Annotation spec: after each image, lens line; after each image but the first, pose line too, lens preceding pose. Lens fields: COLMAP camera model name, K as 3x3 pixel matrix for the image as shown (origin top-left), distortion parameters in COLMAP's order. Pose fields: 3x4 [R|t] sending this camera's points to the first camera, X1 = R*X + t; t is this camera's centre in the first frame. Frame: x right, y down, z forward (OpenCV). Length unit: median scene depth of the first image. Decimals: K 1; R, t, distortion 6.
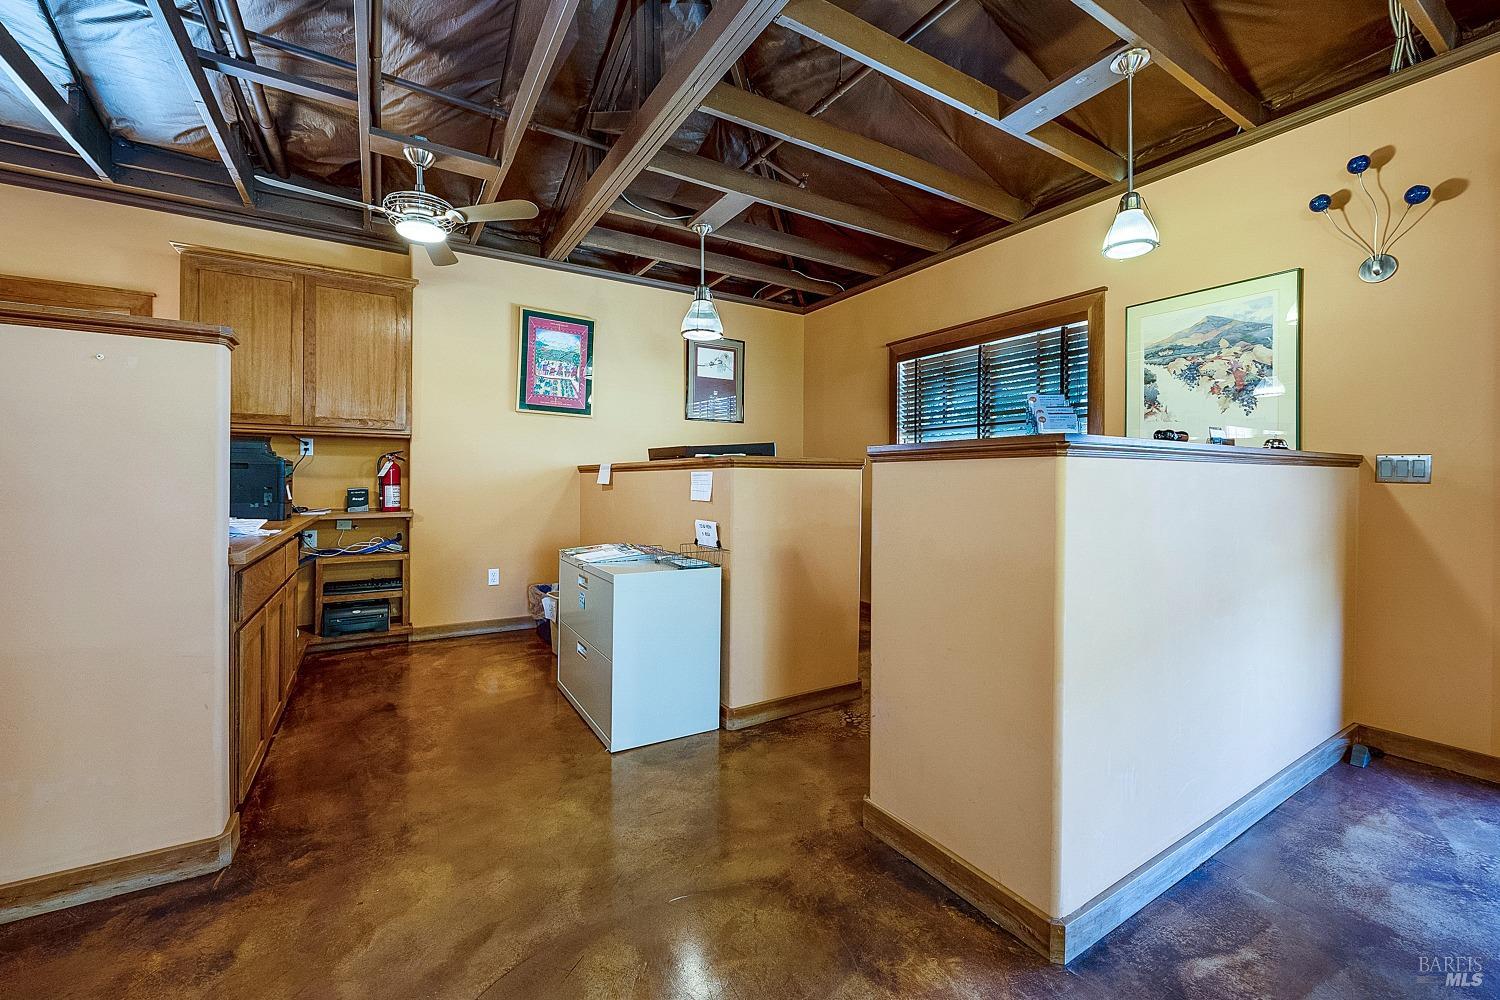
lens RADIAL K [[612.4, 0, 764.5], [0, 612.4, 483.0], [0, 0, 1]] dist [-0.019274, -0.000321]
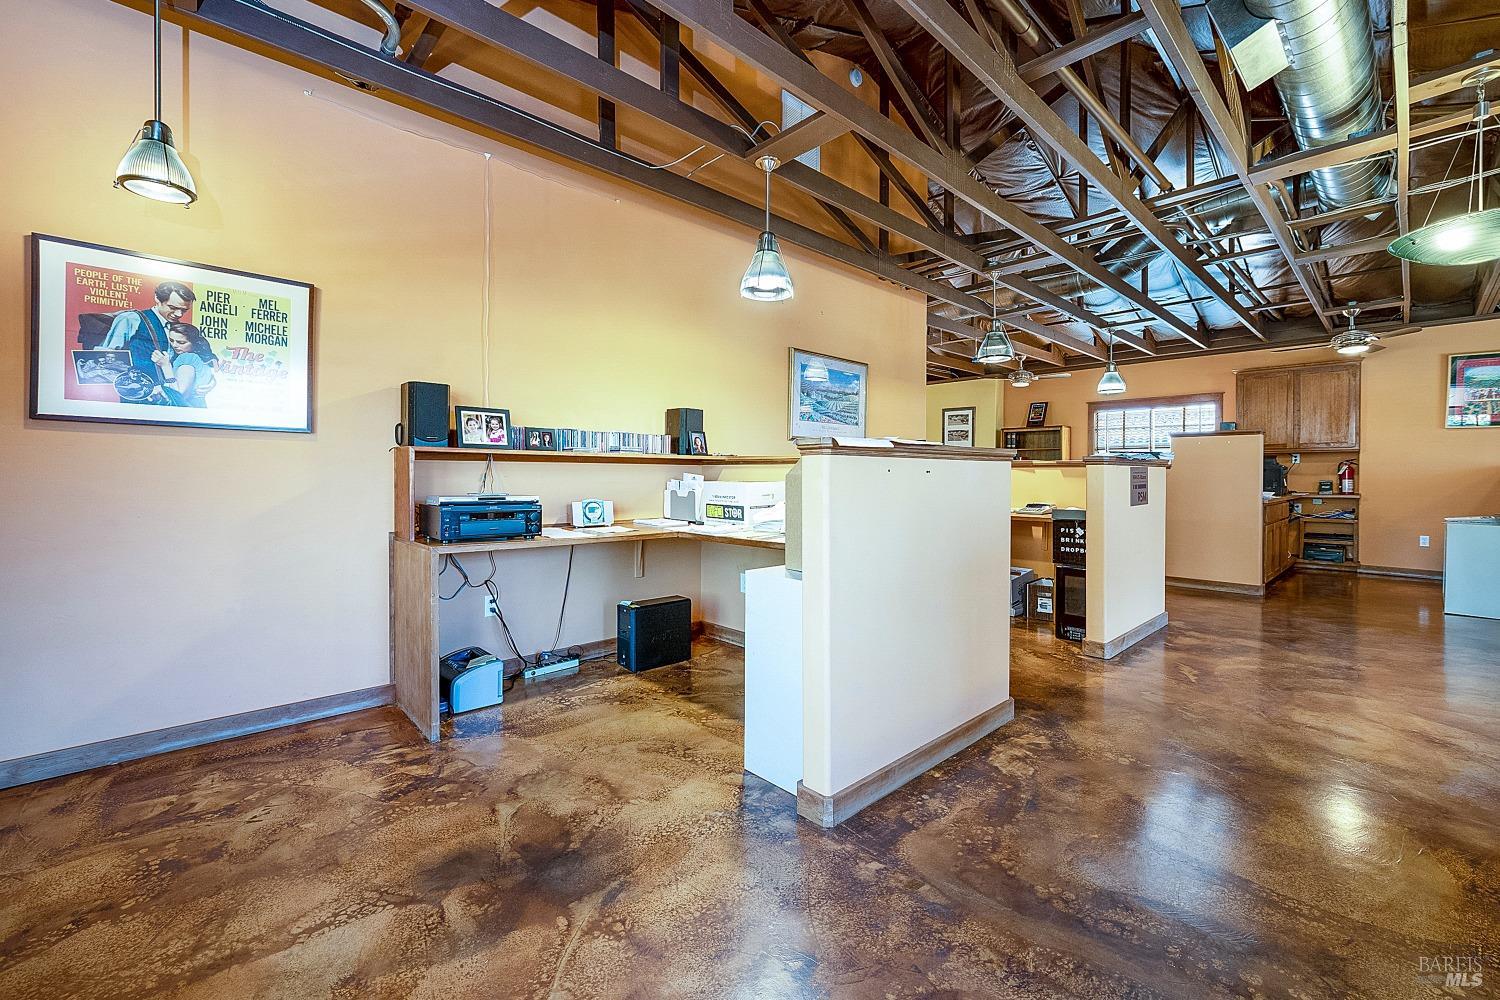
lens RADIAL K [[612.4, 0, 764.5], [0, 612.4, 483.0], [0, 0, 1]] dist [-0.019274, -0.000321]
pose [[0.180973, 0.007866, -0.983457, 0.758584], [0.000098, 0.999968, 0.008016, 0.000522], [0.983488, -0.001547, 0.180966, -0.924949]]
